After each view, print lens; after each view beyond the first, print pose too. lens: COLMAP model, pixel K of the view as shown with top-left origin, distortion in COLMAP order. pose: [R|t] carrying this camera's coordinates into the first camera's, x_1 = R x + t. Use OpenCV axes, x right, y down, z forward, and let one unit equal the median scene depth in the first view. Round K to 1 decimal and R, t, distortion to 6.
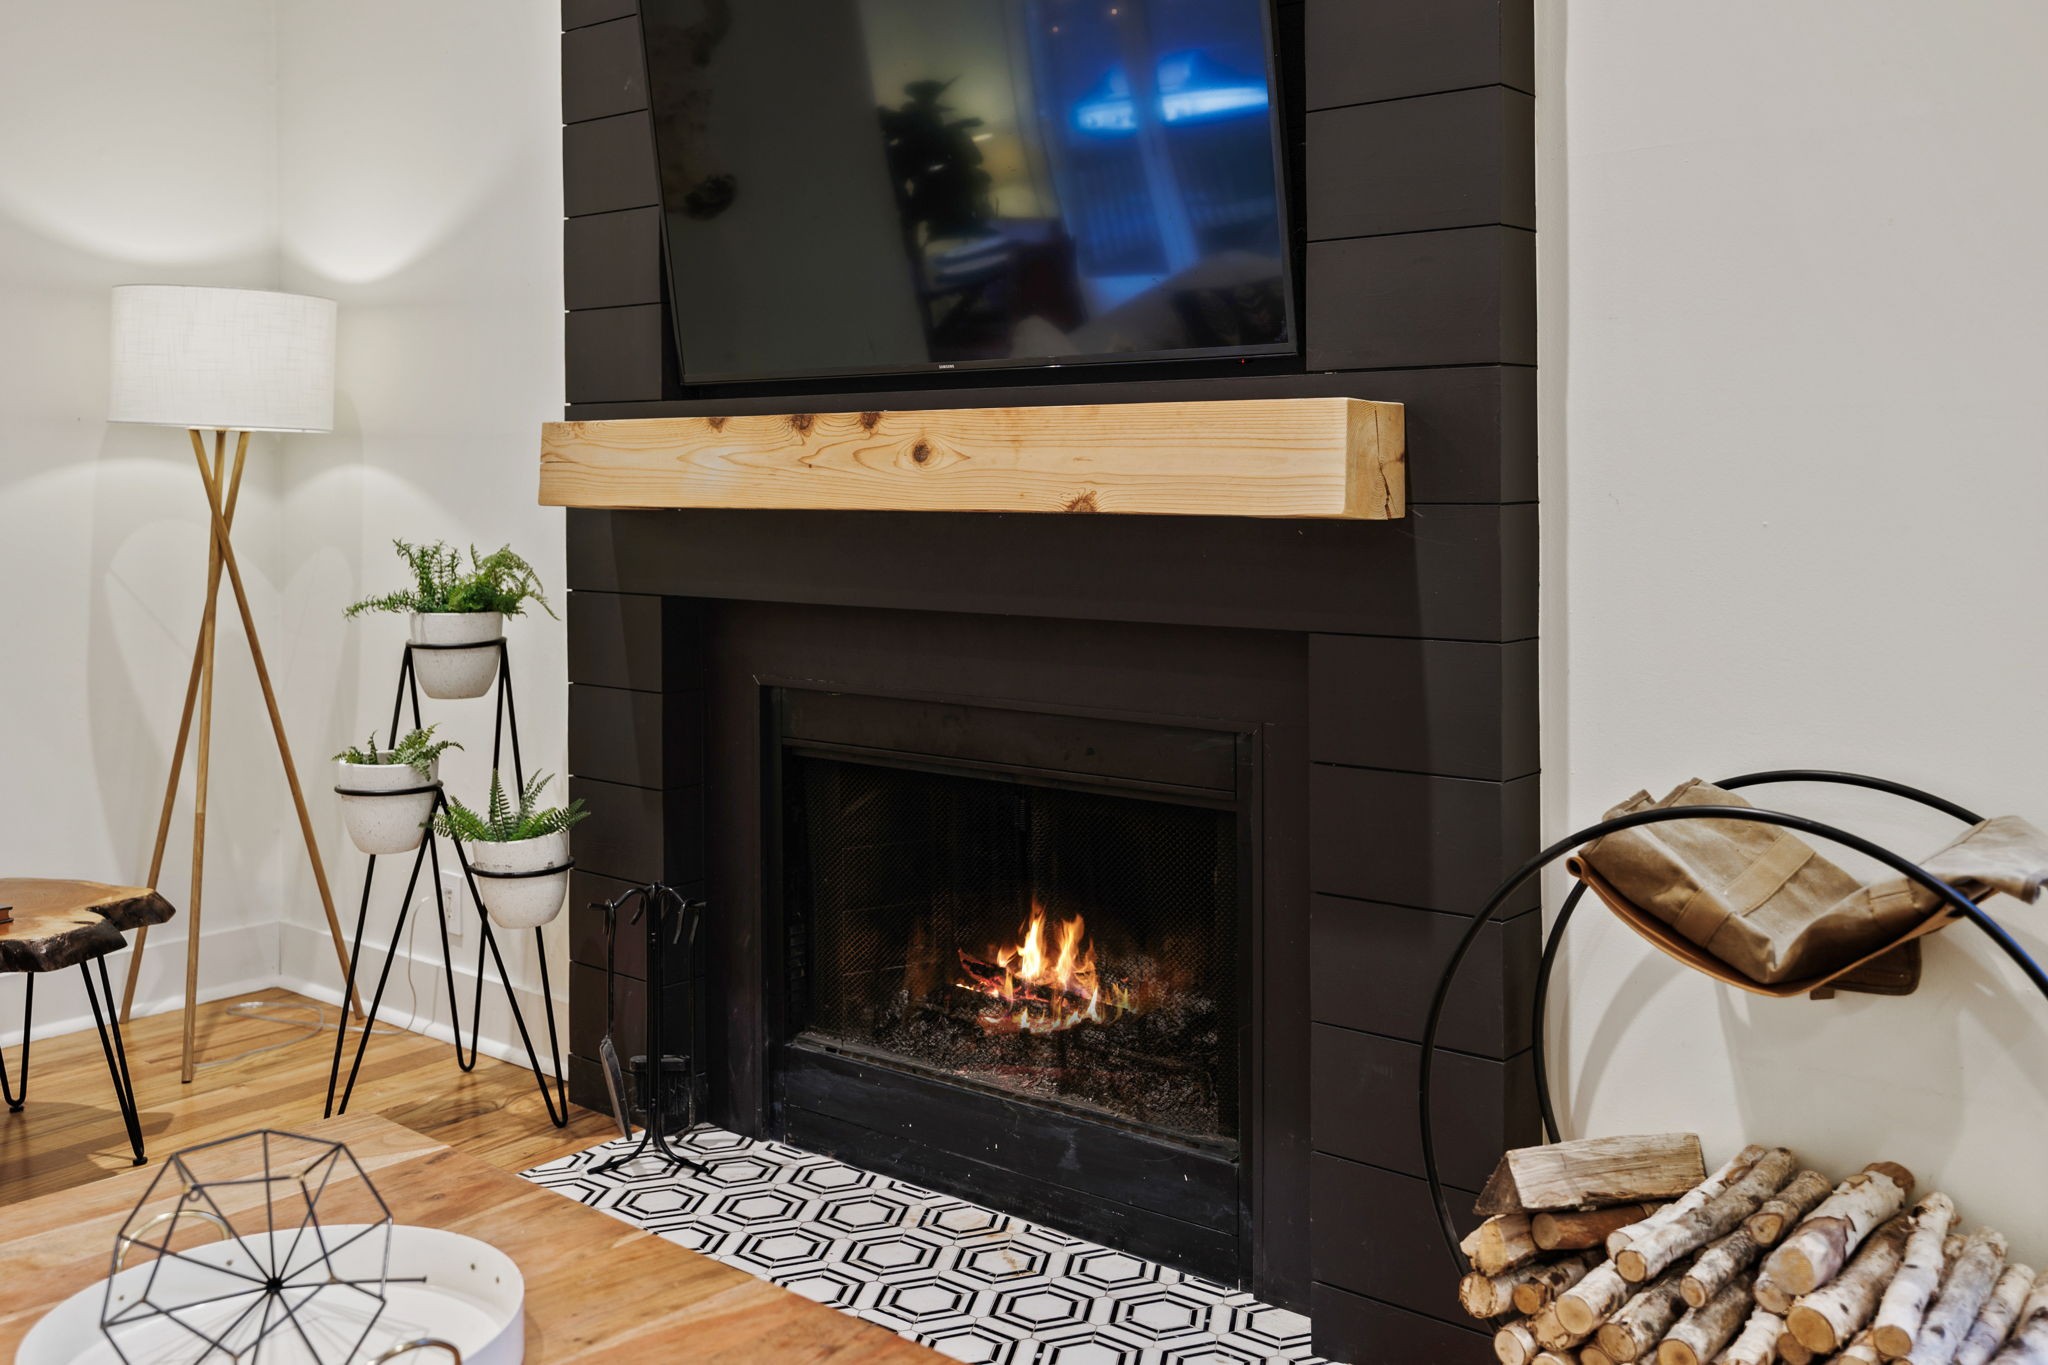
lens RADIAL K [[1930.2, 0, 1024.0], [0, 1930.2, 483.6], [0, 0, 1]] dist [0.009312, -0.006710]
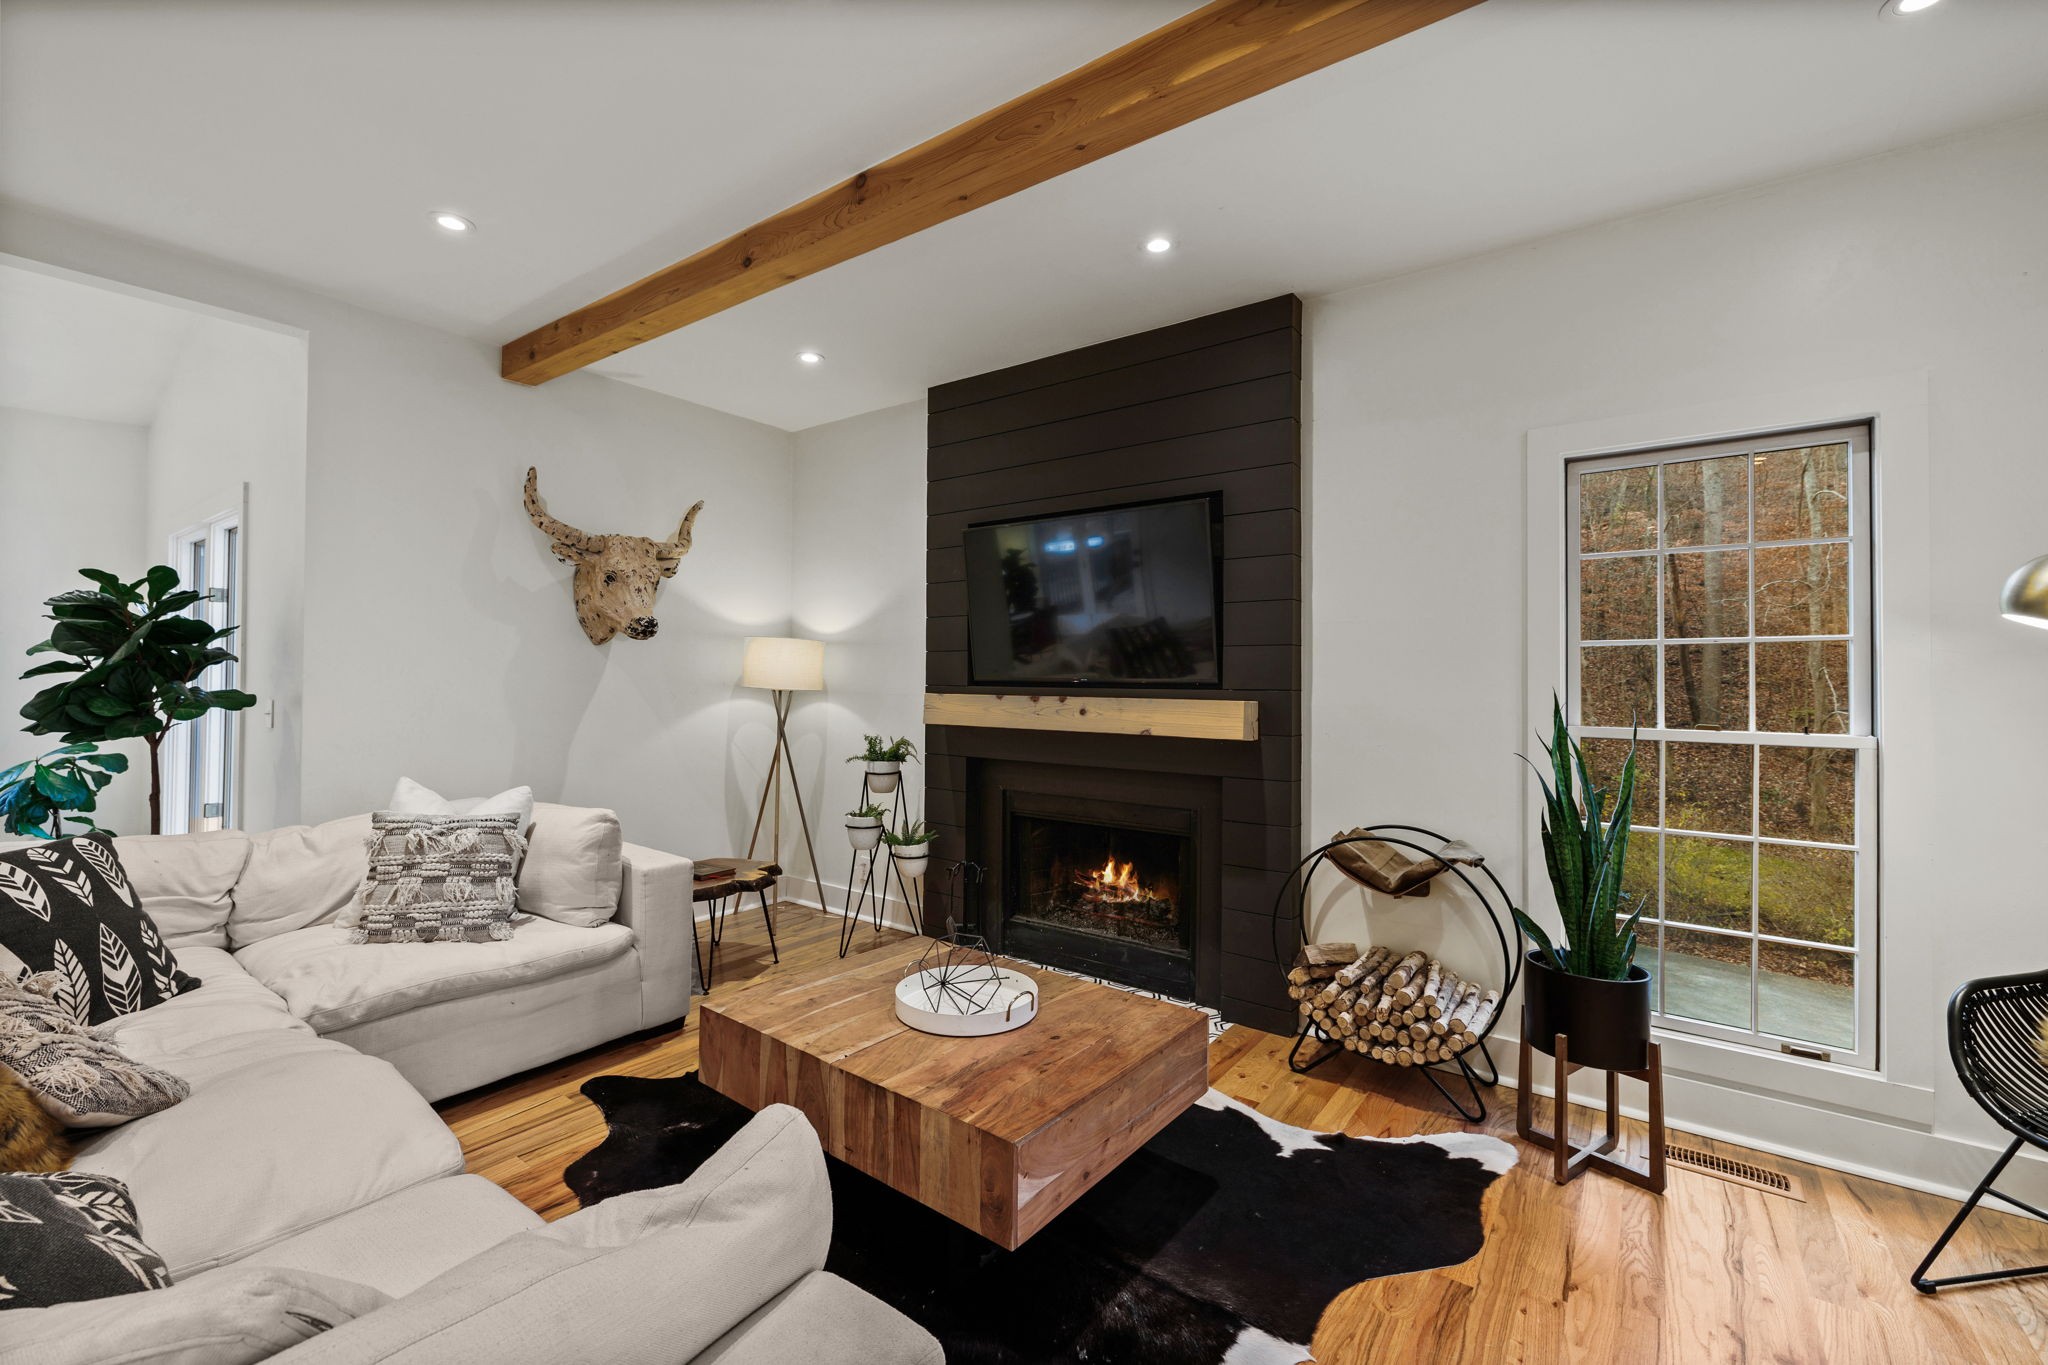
lens RADIAL K [[854.3, 0, 1019.9], [0, 854.3, 670.9], [0, 0, 1]] dist [-0.000369, -0.000028]
pose [[0.998546, 0.015458, 0.051647, -0.212883], [-0.014458, 0.999702, -0.019682, -0.050378], [-0.051936, 0.018907, 0.998471, -0.273858]]
